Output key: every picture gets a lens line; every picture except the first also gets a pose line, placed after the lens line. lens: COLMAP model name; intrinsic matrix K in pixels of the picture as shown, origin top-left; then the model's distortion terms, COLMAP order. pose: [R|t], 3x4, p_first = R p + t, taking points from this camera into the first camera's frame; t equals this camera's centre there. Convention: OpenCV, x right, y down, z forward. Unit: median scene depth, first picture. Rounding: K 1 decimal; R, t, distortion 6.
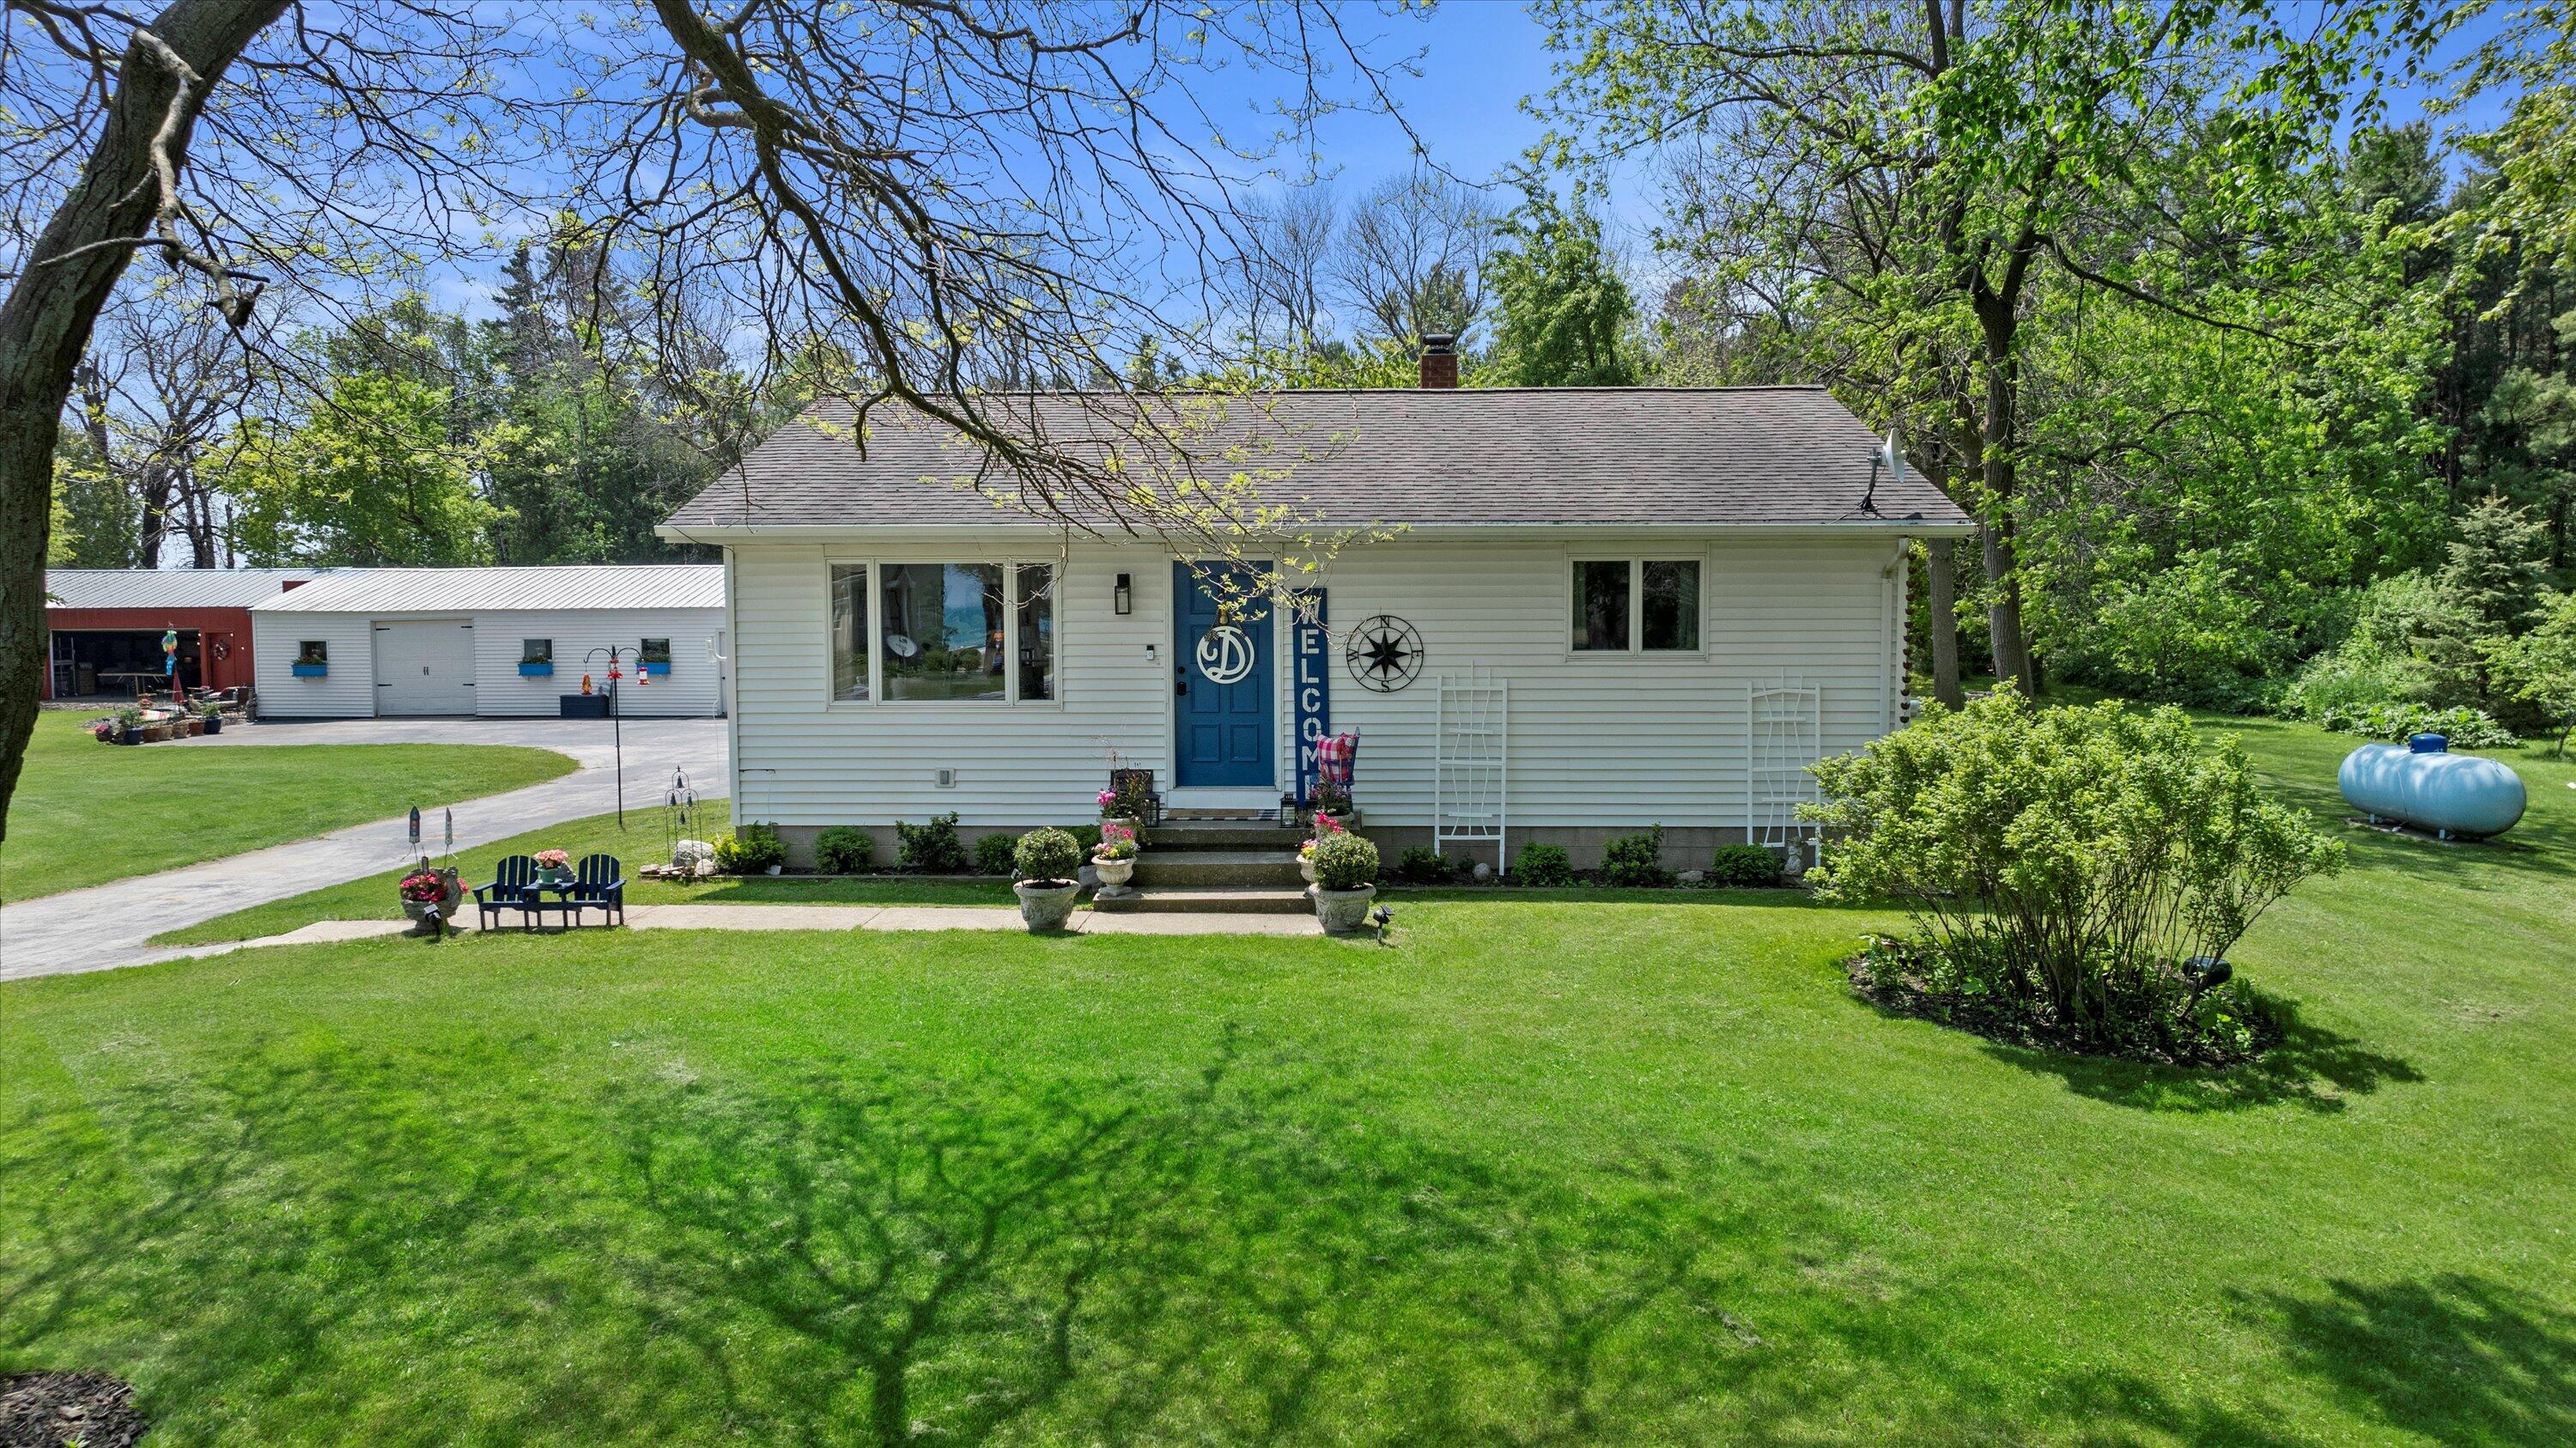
lens RADIAL K [[1900.0, 0, 1291.1], [0, 1900.0, 727.8], [0, 0, 1]] dist [-0.013584, -0.004777]
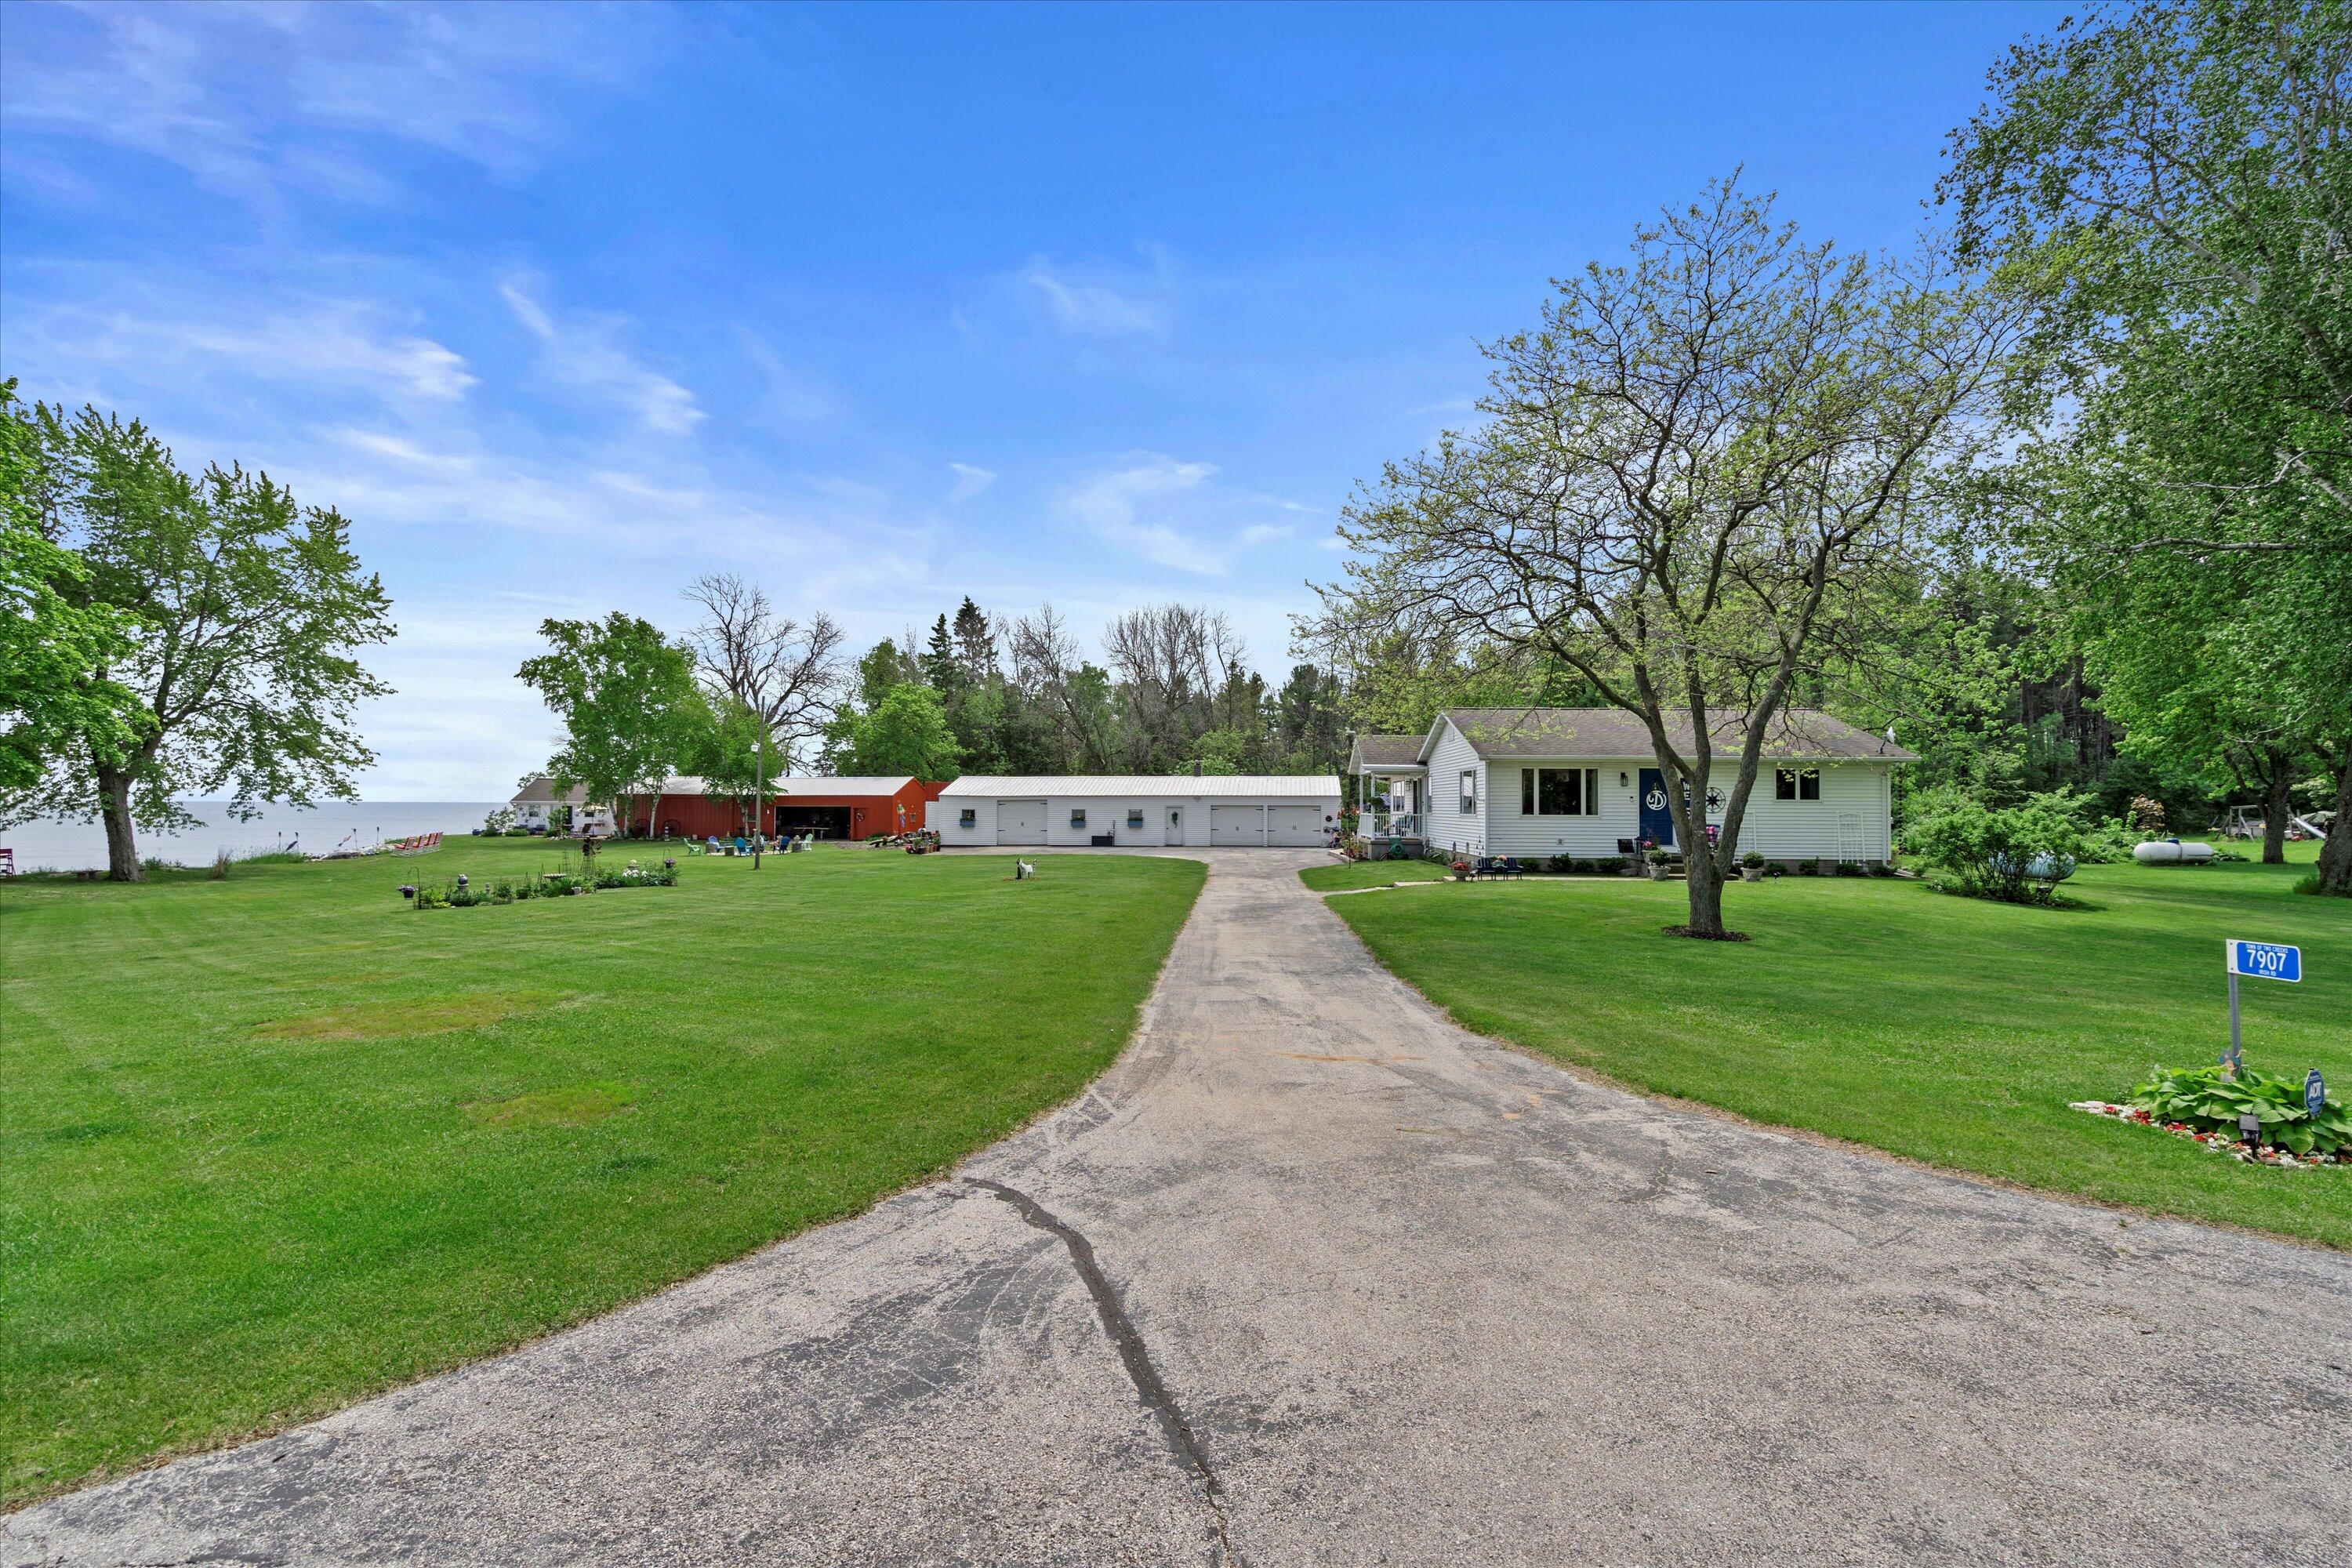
lens RADIAL K [[1126.5, 0, 1166.2], [0, 1126.5, 801.5], [0, 0, 1]] dist [-0.001331, 0.001775]
pose [[0.999810, 0.007927, -0.017787, -0.774201], [-0.009177, 0.997414, -0.071287, 0.096701], [0.017176, 0.071437, 0.997297, -0.781443]]
